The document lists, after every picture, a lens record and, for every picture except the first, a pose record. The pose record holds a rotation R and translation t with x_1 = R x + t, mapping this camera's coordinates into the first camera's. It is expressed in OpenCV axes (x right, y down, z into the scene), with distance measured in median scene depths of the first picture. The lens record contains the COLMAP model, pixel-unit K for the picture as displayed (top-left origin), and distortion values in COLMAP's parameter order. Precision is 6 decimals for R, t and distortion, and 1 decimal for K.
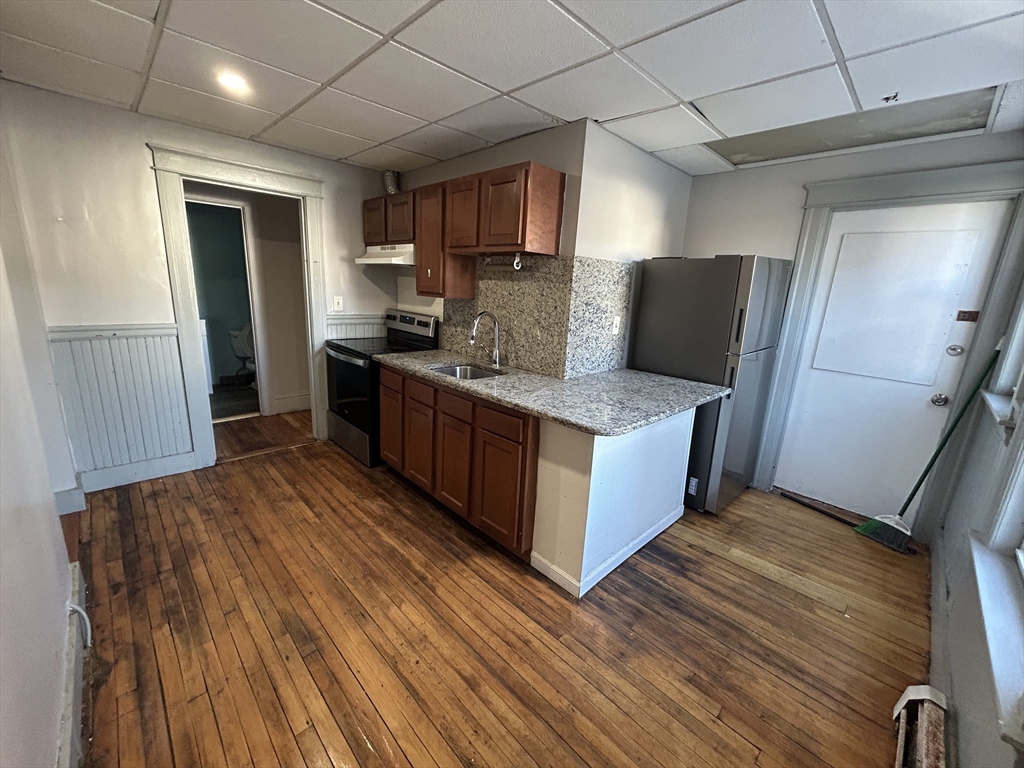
lens RADIAL K [[414.1, 0, 519.0], [0, 414.1, 371.1], [0, 0, 1]] dist [0.001431, 0.001486]
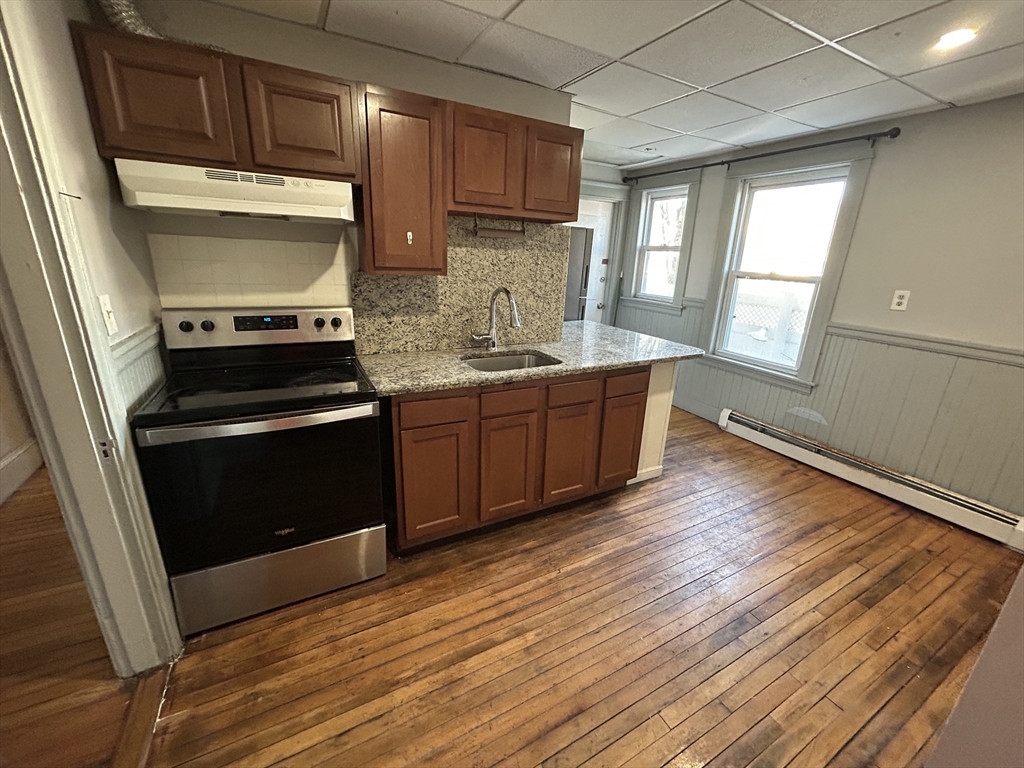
lens RADIAL K [[414.1, 0, 511.2], [0, 414.1, 369.9], [0, 0, 1]] dist [0.001431, 0.001486]
pose [[0.289159, -0.296412, 0.910234, -0.961914], [0.169656, 0.951670, 0.256010, -0.211588], [-0.942127, 0.080400, 0.325472, 0.773072]]
